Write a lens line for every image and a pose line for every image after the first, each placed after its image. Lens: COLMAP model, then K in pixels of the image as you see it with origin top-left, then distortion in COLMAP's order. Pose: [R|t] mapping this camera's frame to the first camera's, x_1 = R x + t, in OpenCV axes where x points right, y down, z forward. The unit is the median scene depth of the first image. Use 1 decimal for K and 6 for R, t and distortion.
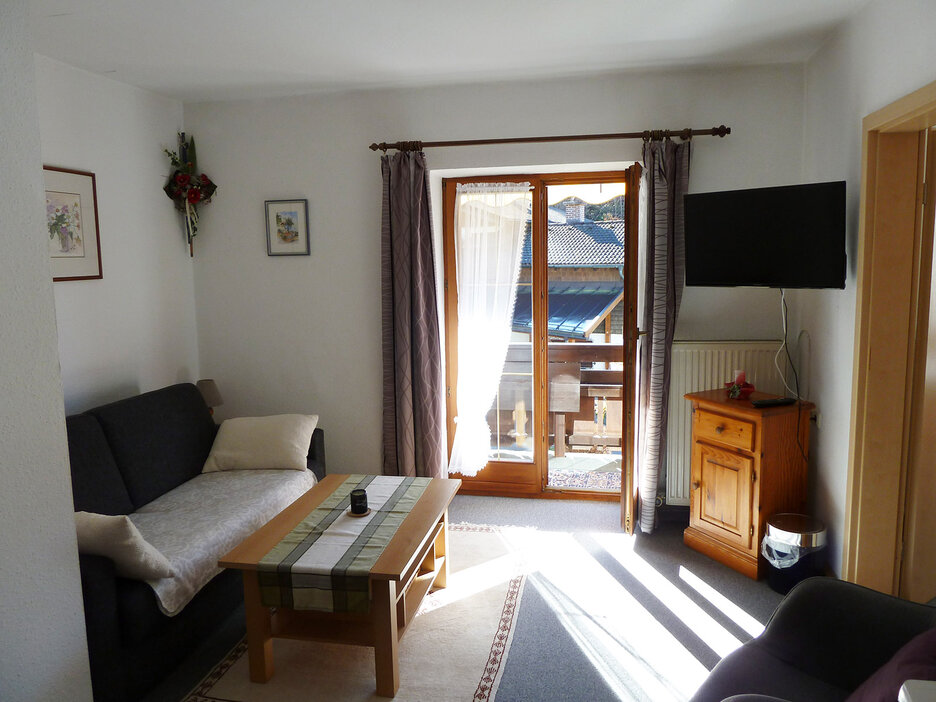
lens RADIAL K [[705.2, 0, 465.8], [0, 705.2, 350.3], [0, 0, 1]] dist [-0.028916, 0.000721]
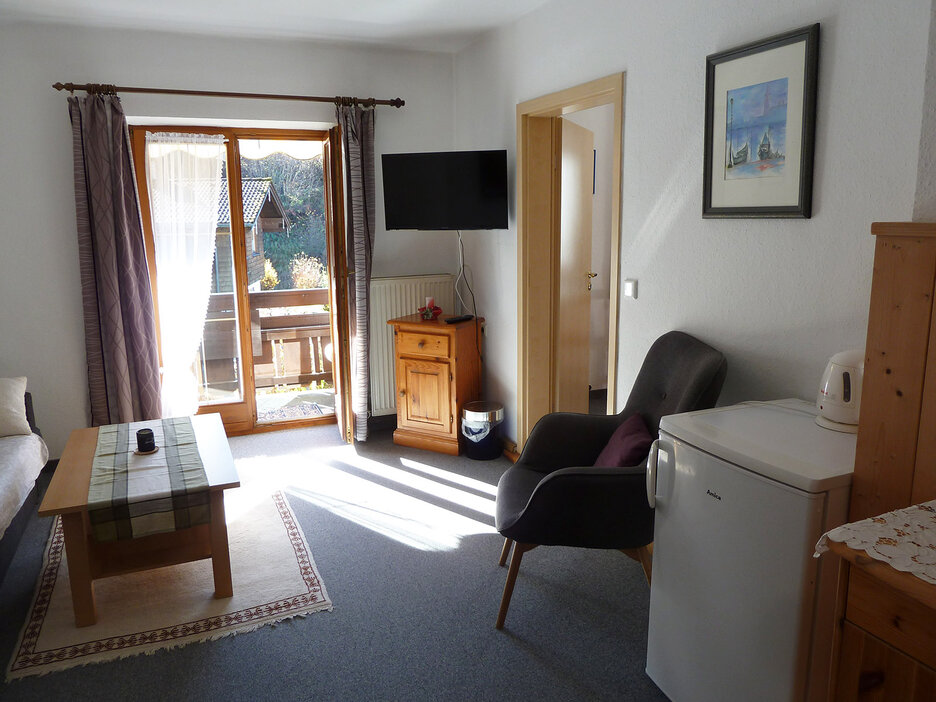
lens RADIAL K [[705.2, 0, 471.2], [0, 705.2, 349.4], [0, 0, 1]] dist [-0.028916, 0.000721]
pose [[0.824730, -0.099401, 0.556723, -0.248192], [0.069792, 0.994796, 0.074229, 0.031167], [-0.561204, -0.022364, 0.827375, -0.089096]]
